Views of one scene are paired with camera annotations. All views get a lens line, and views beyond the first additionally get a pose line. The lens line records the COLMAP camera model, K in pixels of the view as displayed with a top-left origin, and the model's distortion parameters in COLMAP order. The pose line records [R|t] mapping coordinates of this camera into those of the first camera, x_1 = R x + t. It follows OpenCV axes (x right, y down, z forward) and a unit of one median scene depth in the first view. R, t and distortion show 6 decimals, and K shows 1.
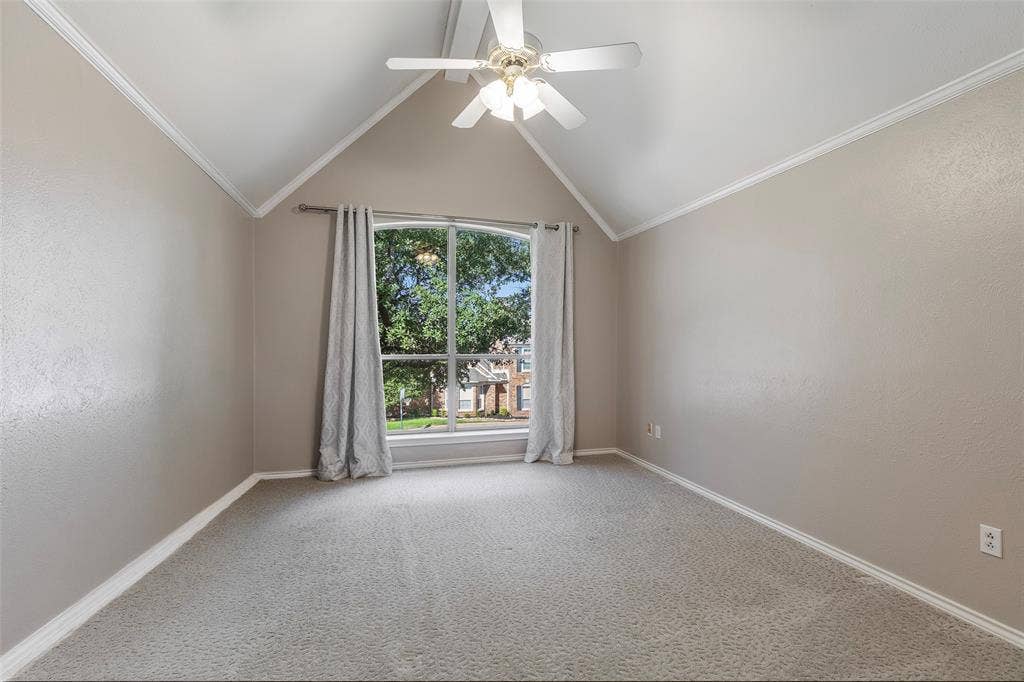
lens RADIAL K [[464.6, 0, 519.6], [0, 464.6, 339.0], [0, 0, 1]] dist [-0.000774, -0.000363]
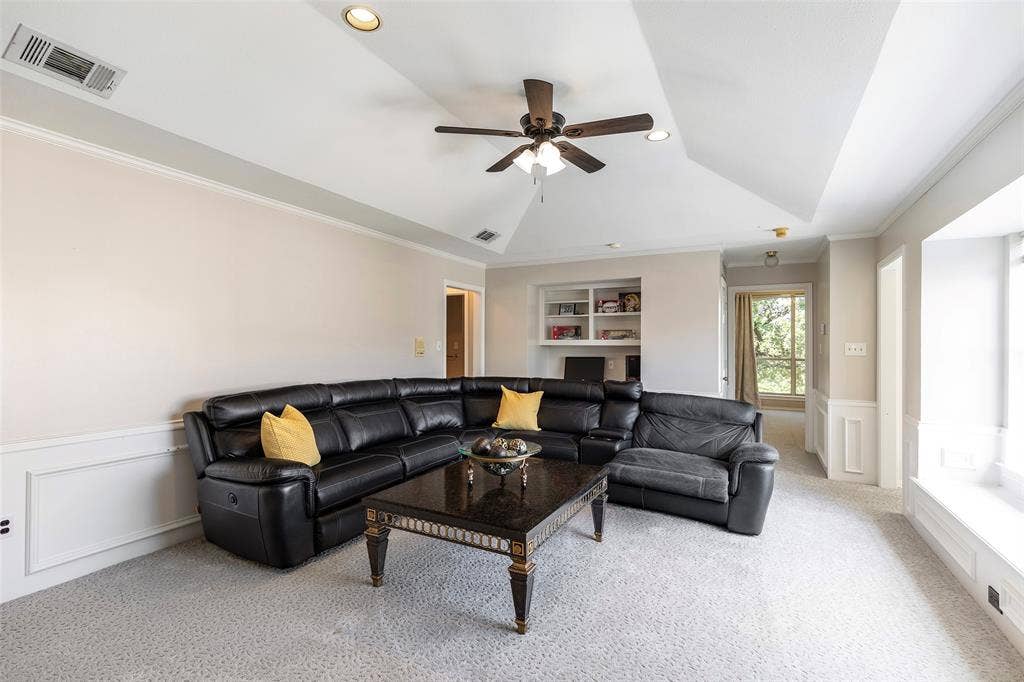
lens RADIAL K [[464.6, 0, 519.6], [0, 464.6, 339.0], [0, 0, 1]] dist [-0.000774, -0.000363]
pose [[0.721174, -0.005994, -0.692728, 0.452072], [-0.002725, 0.999930, -0.011489, -0.024741], [0.692749, 0.010173, 0.721107, -1.471005]]
